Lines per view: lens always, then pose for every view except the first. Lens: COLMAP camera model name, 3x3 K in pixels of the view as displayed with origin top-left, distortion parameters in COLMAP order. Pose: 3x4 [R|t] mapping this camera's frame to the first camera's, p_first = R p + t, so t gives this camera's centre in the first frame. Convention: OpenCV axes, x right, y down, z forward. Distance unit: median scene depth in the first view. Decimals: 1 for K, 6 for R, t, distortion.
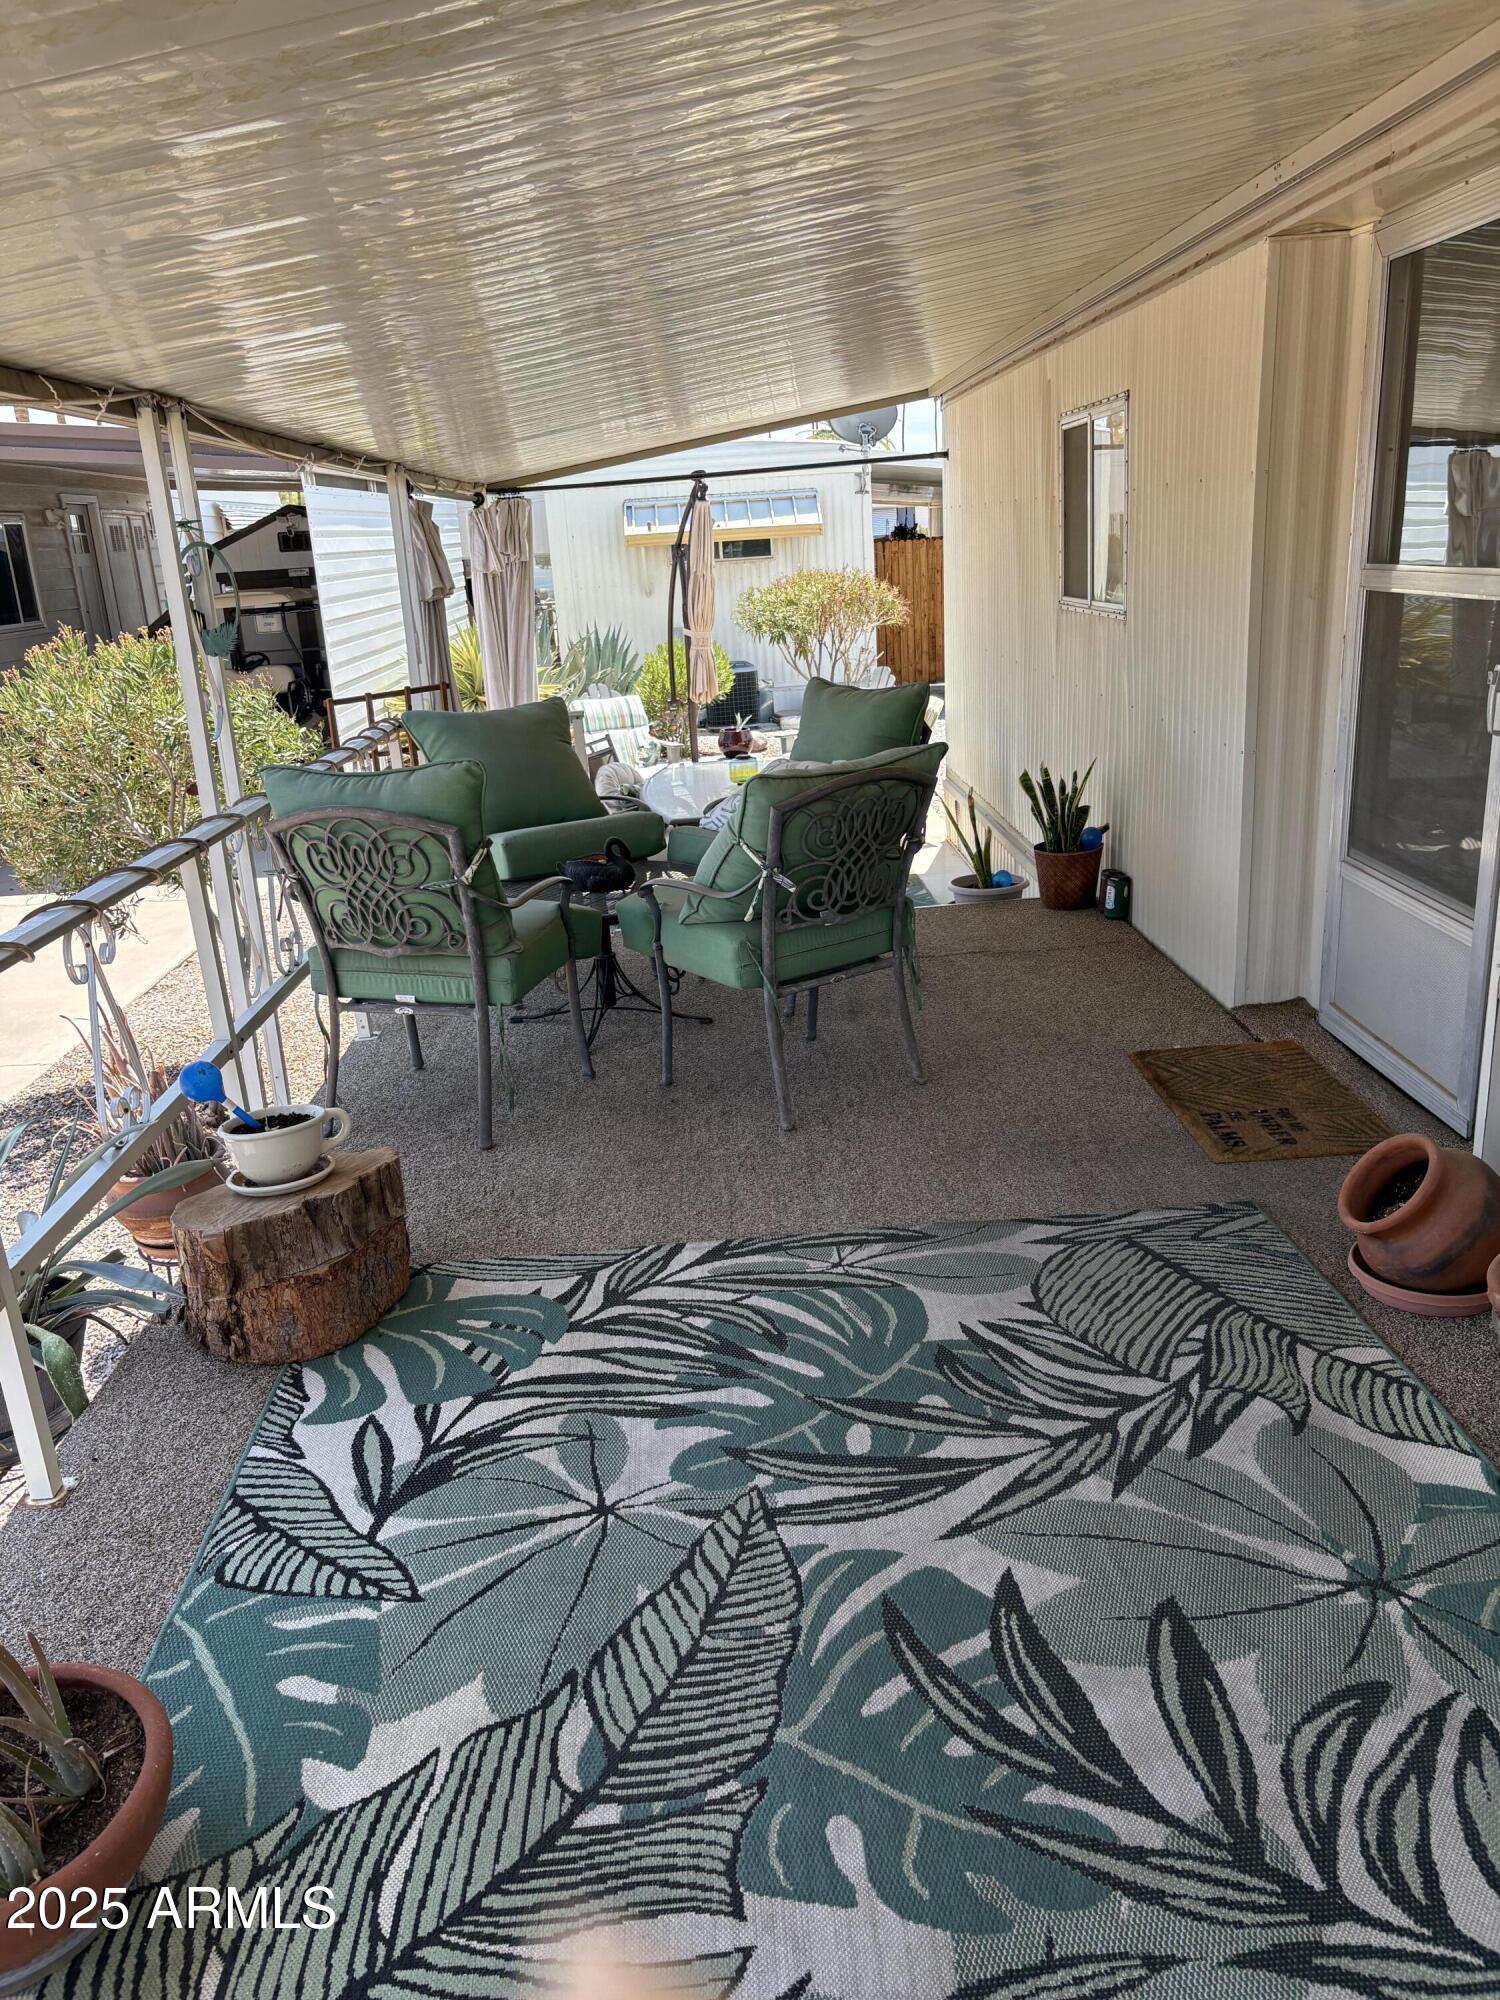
lens RADIAL K [[1522.5, 0, 740.8], [0, 1522.5, 1015.0], [0, 0, 1]] dist [-0.003518, -0.003210]
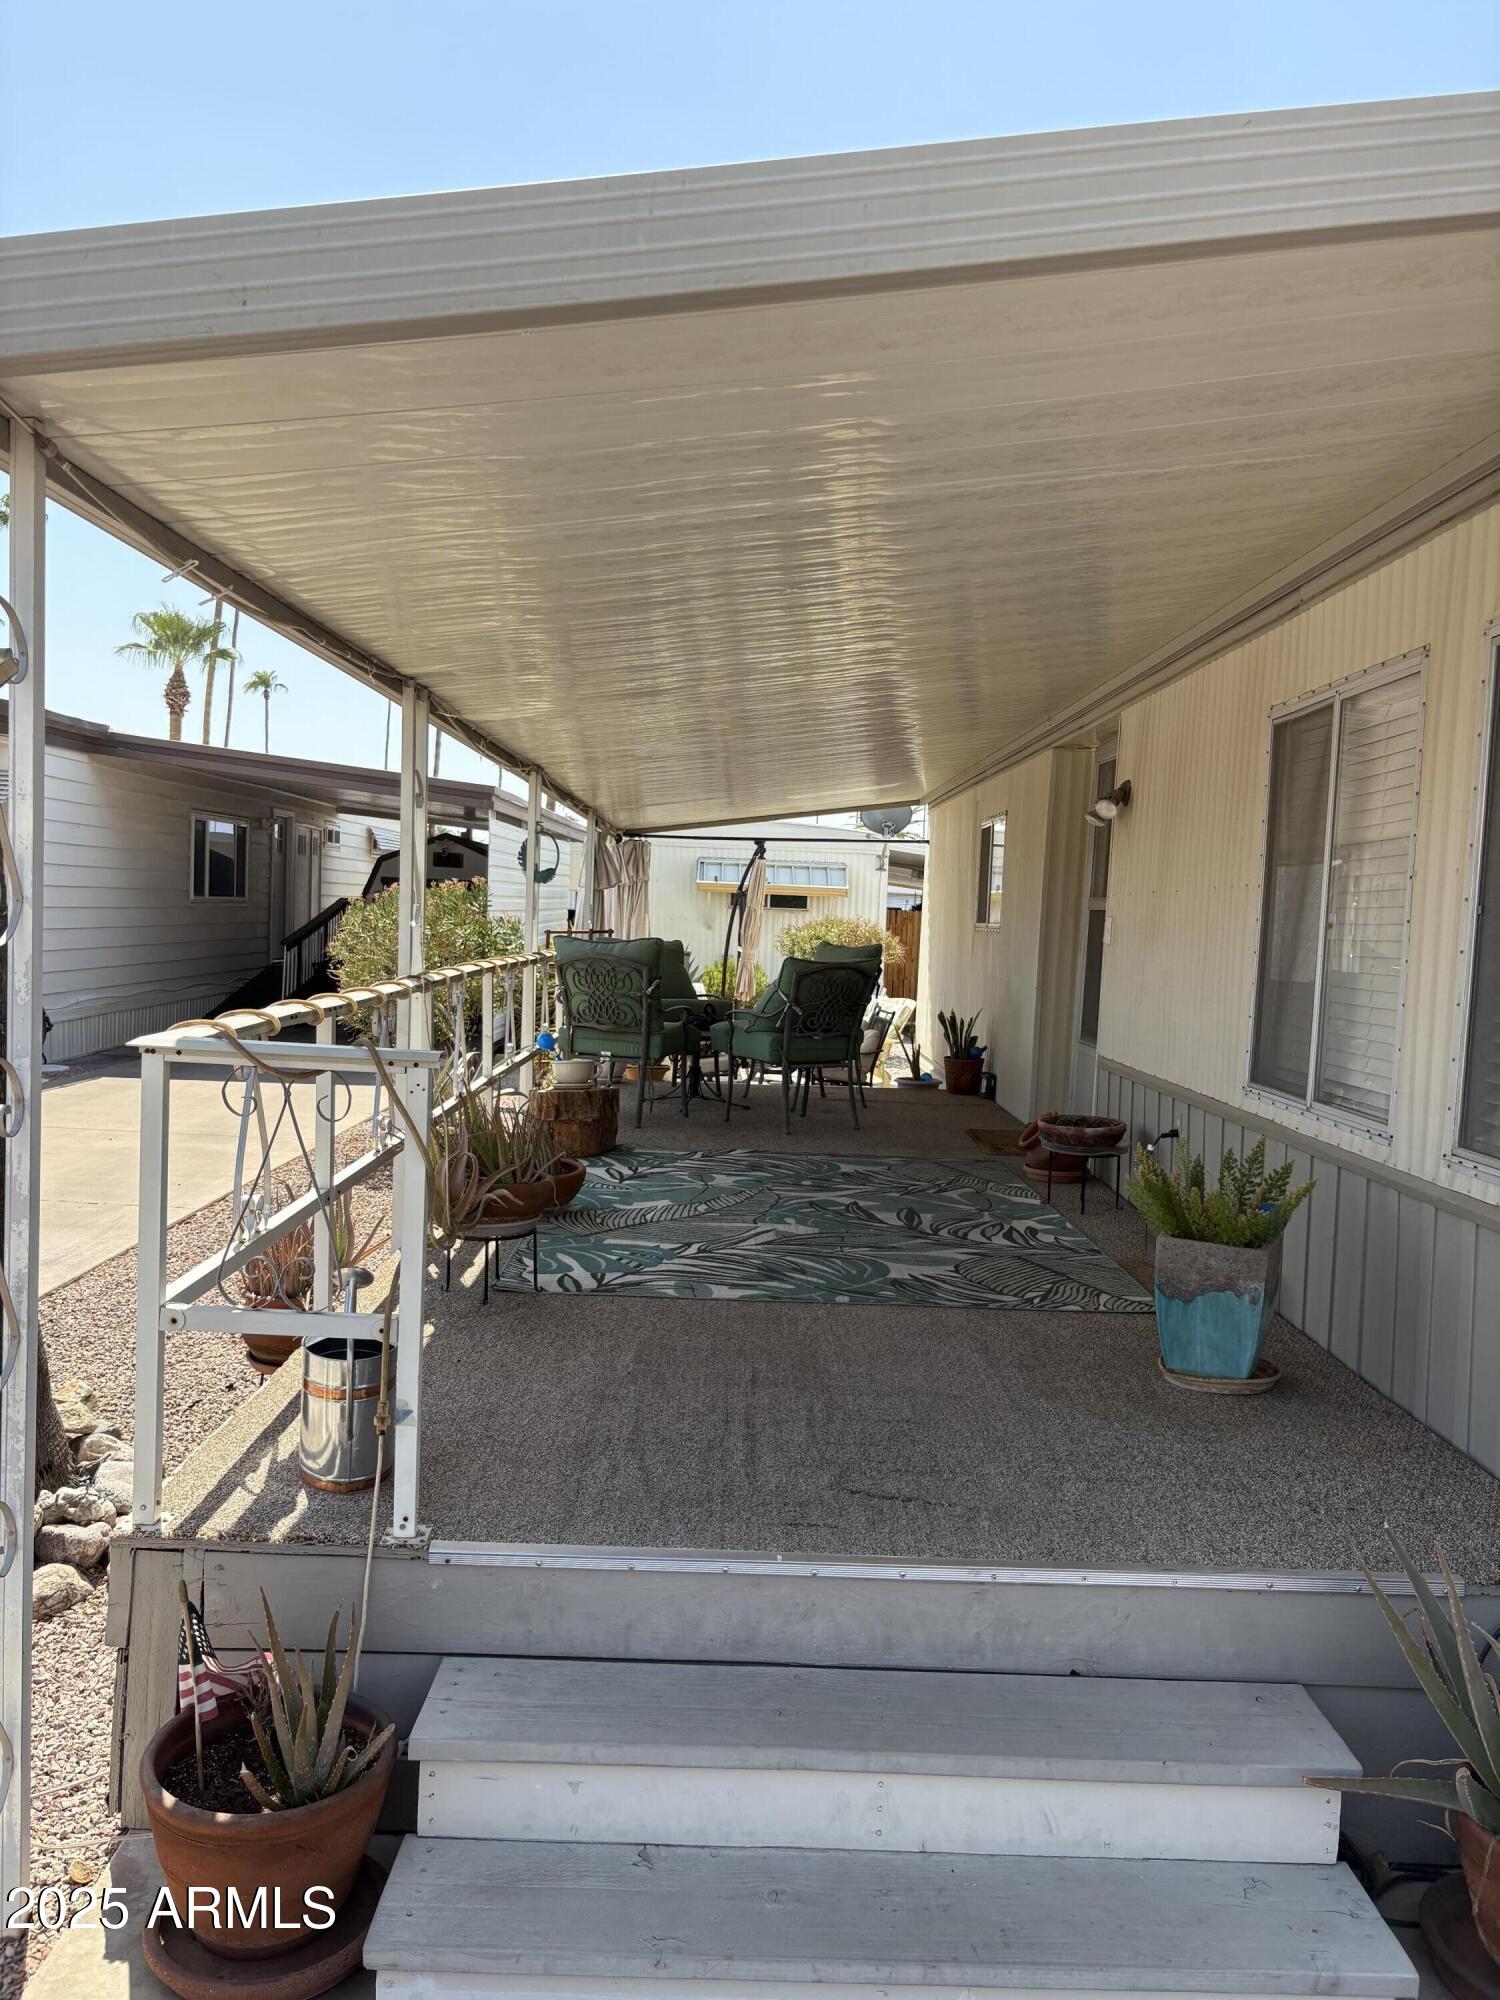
lens RADIAL K [[1522.5, 0, 749.3], [0, 1522.5, 999.6], [0, 0, 1]] dist [-0.003518, -0.003210]
pose [[0.994757, 0.101230, -0.014532, -0.003472], [-0.101702, 0.964306, -0.244482, 0.173188], [-0.010735, 0.244678, 0.969545, -0.431331]]
